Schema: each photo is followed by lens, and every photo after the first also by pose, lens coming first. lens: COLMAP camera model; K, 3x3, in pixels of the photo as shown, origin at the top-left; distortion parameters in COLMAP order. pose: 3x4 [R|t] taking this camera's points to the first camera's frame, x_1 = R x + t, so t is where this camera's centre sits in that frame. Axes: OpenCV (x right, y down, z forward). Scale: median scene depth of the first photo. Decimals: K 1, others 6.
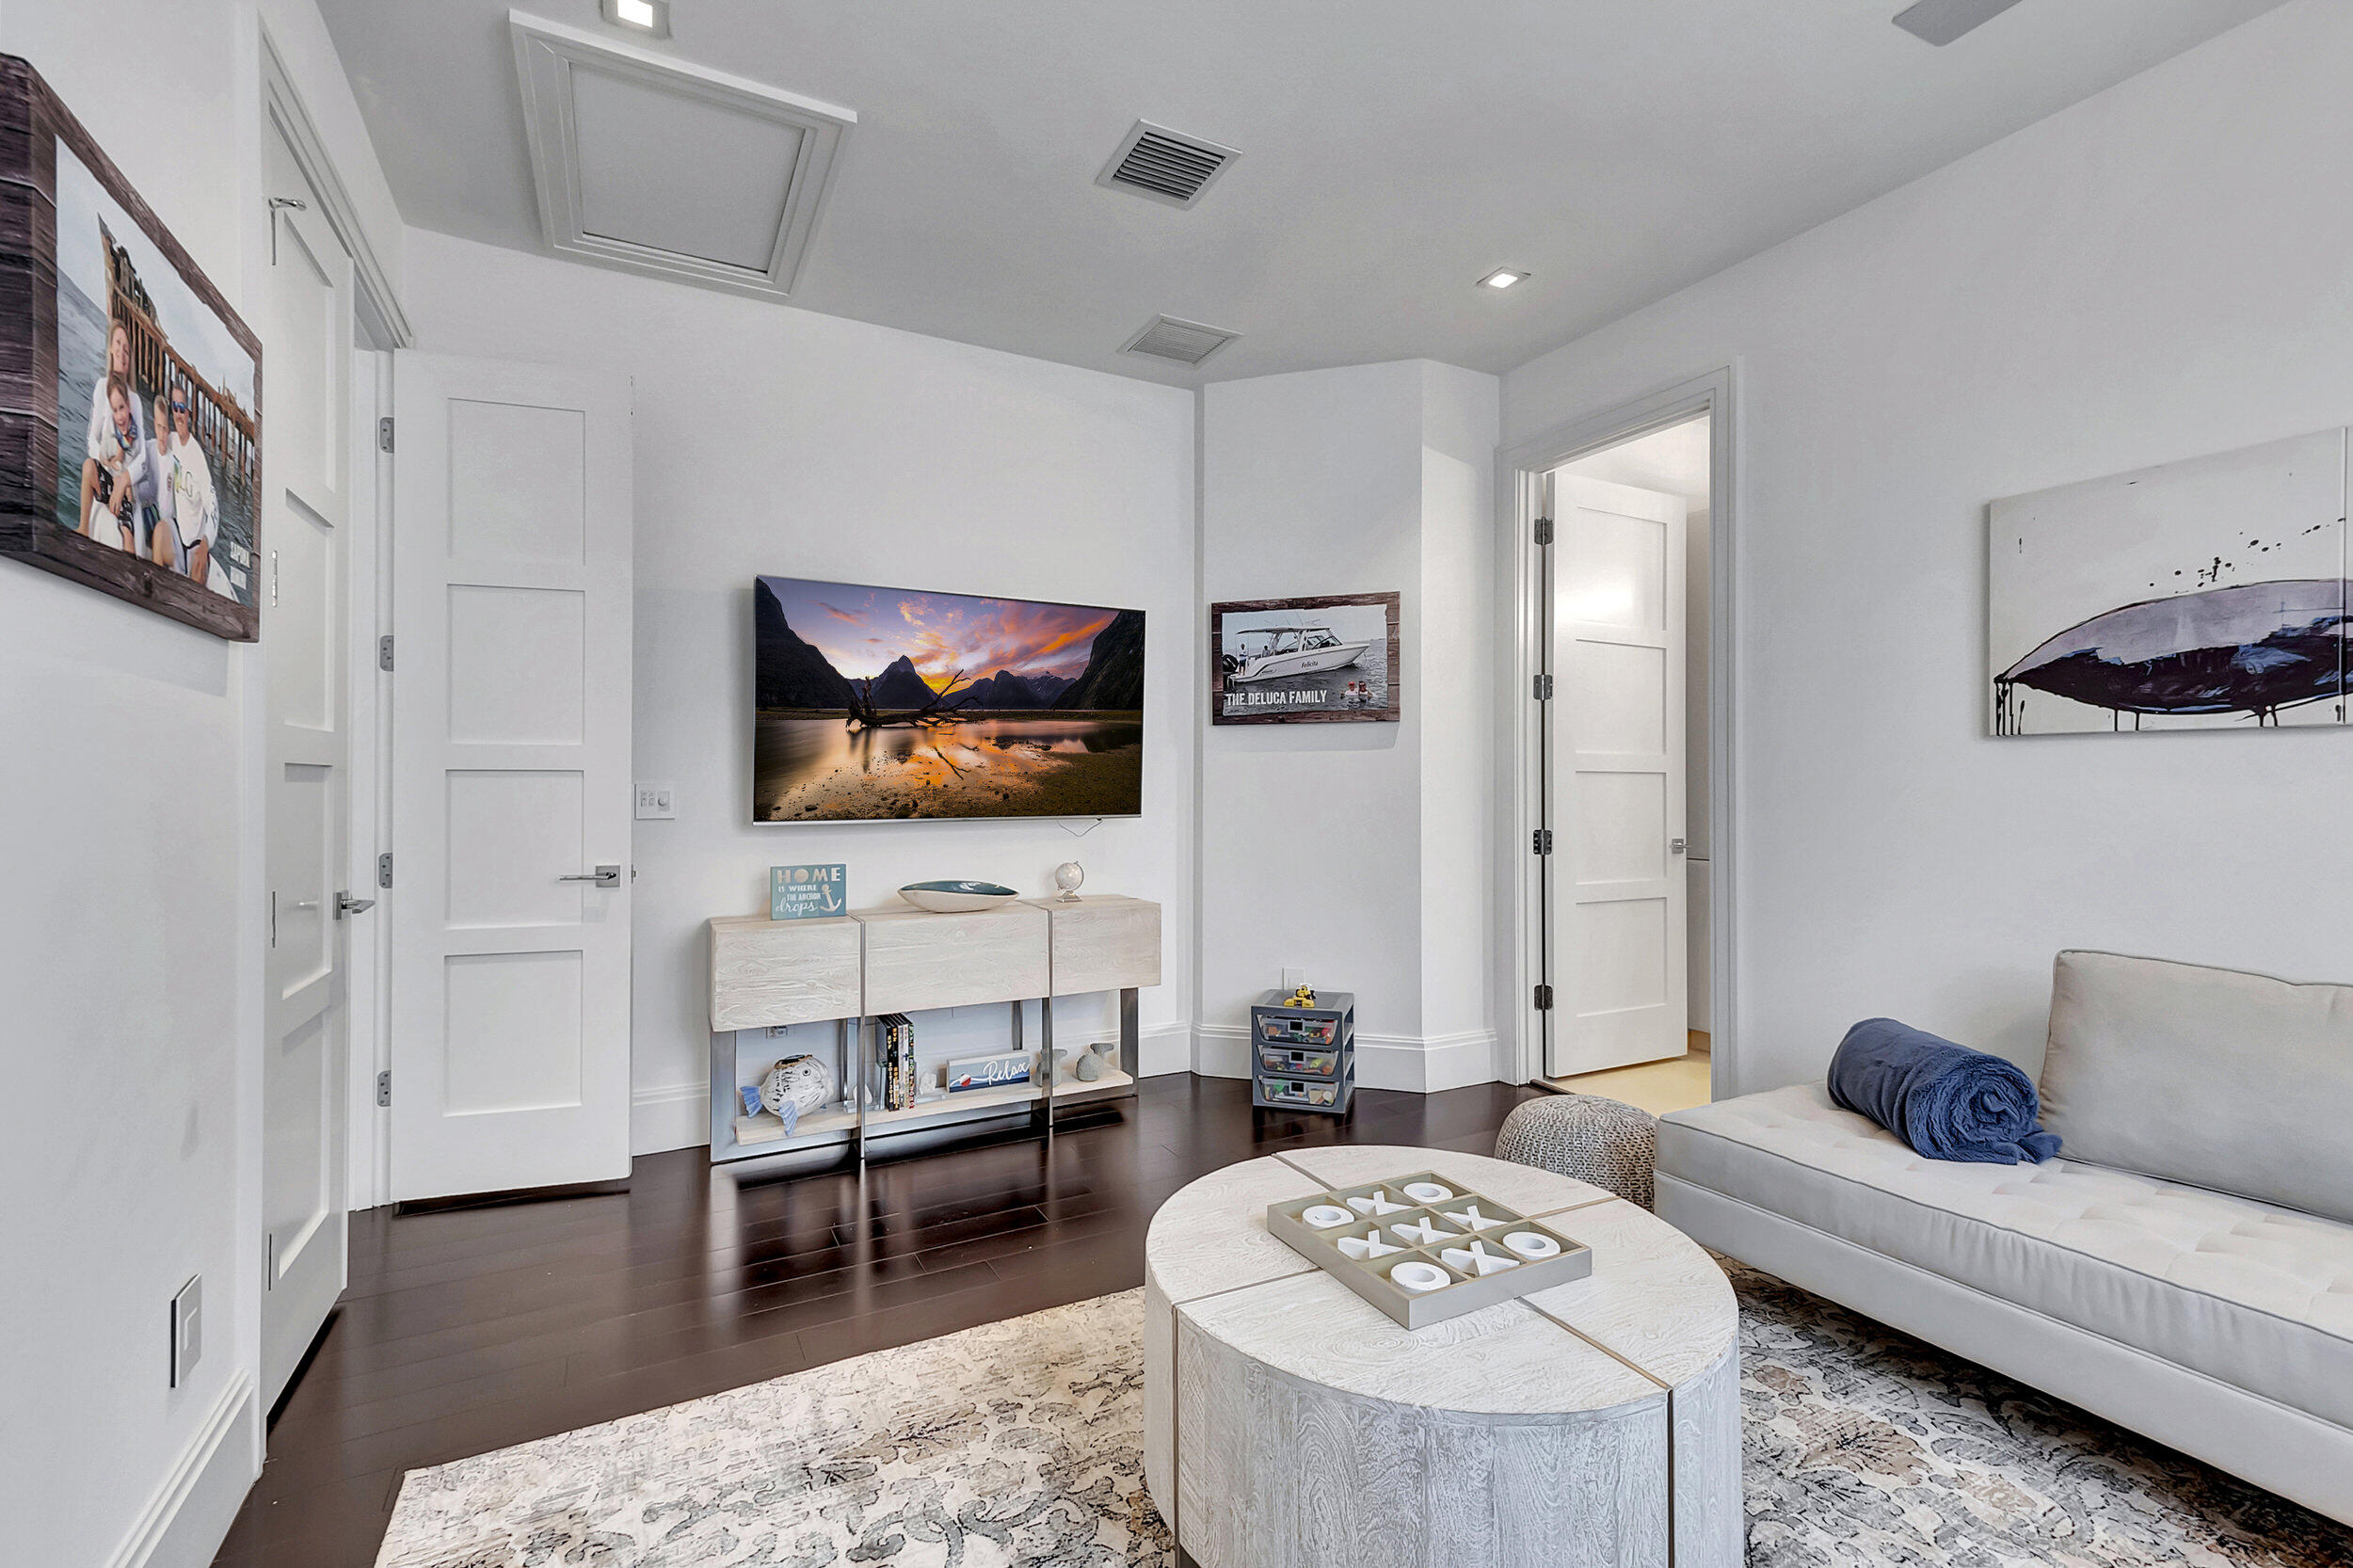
lens RADIAL K [[1046.6, 0, 1175.7], [0, 1046.6, 782.3], [0, 0, 1]] dist [-0.001937, 0.000805]
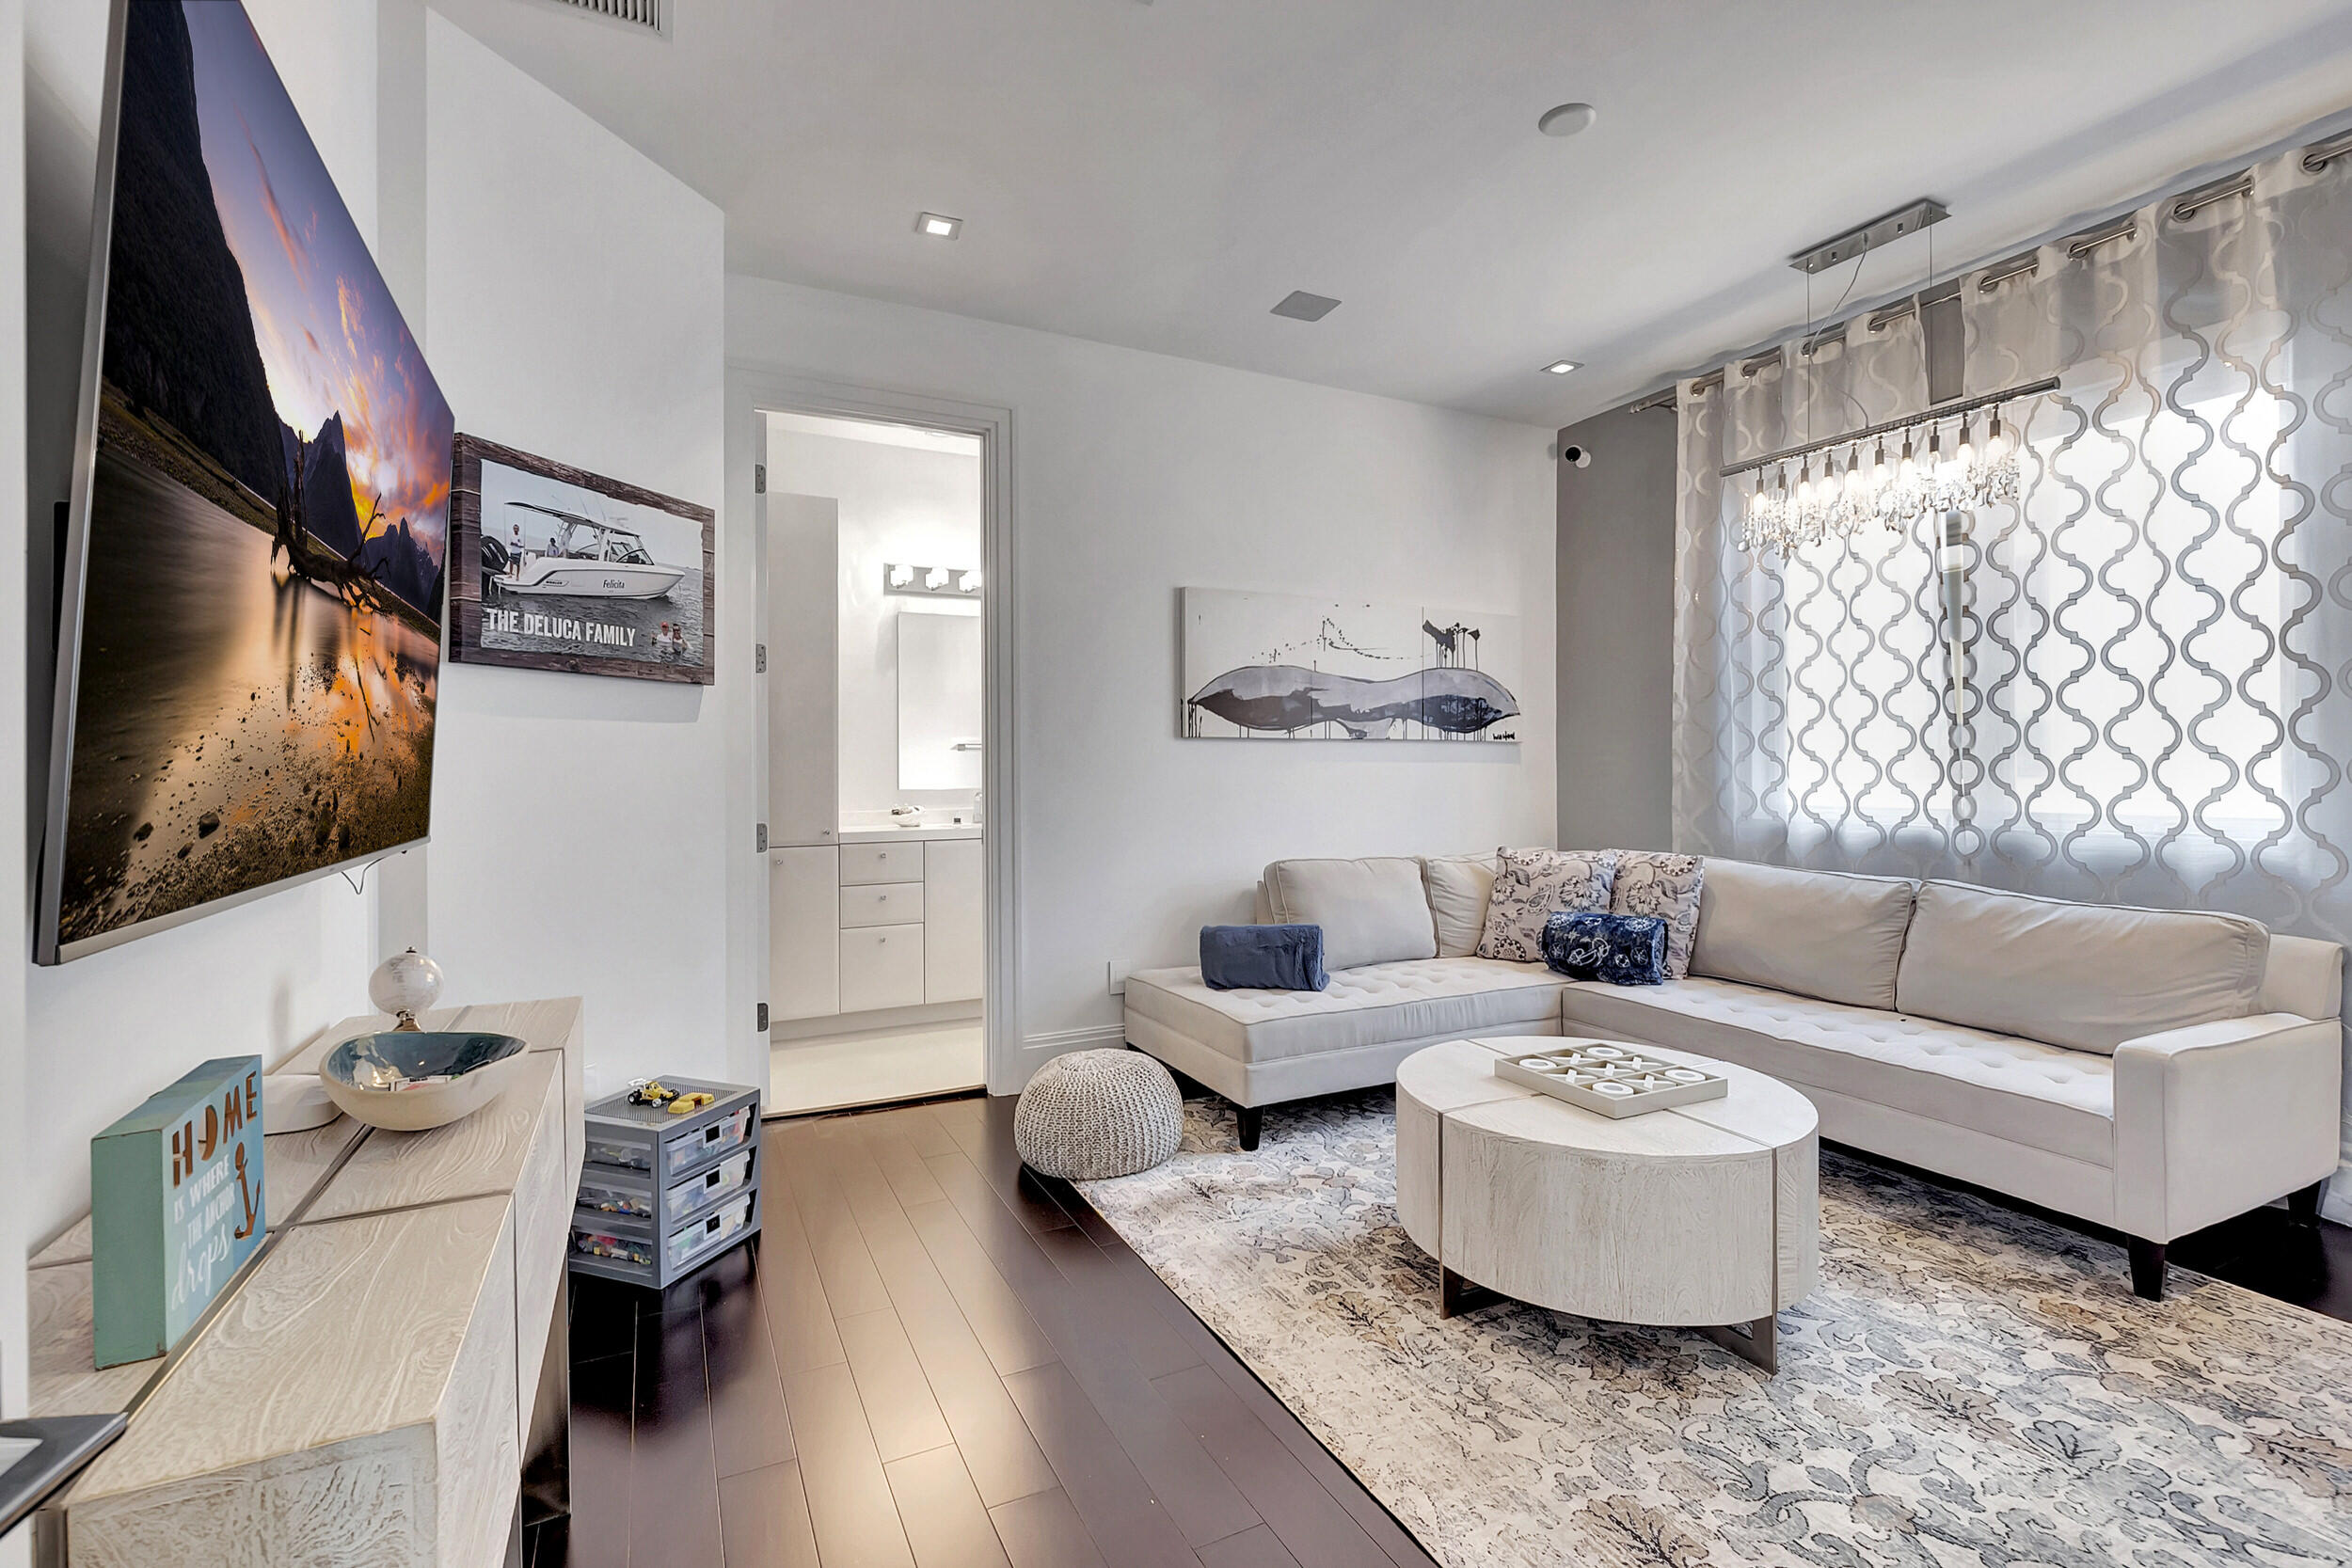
lens RADIAL K [[1046.1, 0, 1174.7], [0, 1046.1, 770.4], [0, 0, 1]] dist [-0.001937, 0.000805]
pose [[0.013982, 0.002516, 0.999899, -0.518719], [0.007278, 0.999970, -0.002618, 0.005761], [-0.999876, 0.007314, 0.013964, 0.659872]]
